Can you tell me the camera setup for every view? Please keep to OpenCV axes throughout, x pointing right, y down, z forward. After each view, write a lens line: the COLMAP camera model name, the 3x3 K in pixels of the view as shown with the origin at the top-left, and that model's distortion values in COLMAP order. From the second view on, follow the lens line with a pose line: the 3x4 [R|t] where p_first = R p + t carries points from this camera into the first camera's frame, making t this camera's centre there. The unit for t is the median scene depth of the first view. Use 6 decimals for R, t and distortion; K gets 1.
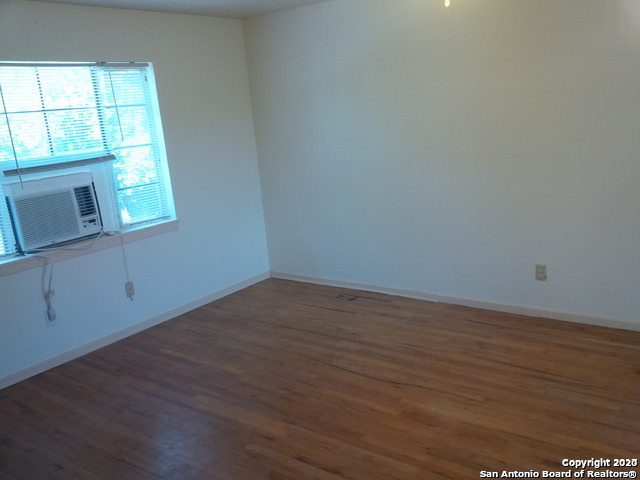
lens RADIAL K [[576.5, 0, 325.3], [0, 576.5, 243.0], [0, 0, 1]] dist [0.004886, -0.005315]
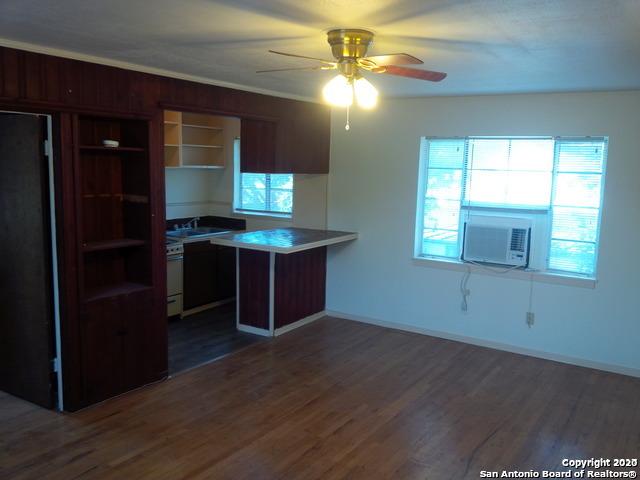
lens RADIAL K [[576.5, 0, 323.8], [0, 576.5, 240.0], [0, 0, 1]] dist [0.004886, -0.005315]
pose [[0.047360, 0.218330, -0.974725, 0.888256], [-0.258740, 0.945196, 0.199144, -0.231521], [0.964785, 0.242769, 0.101255, 0.466020]]
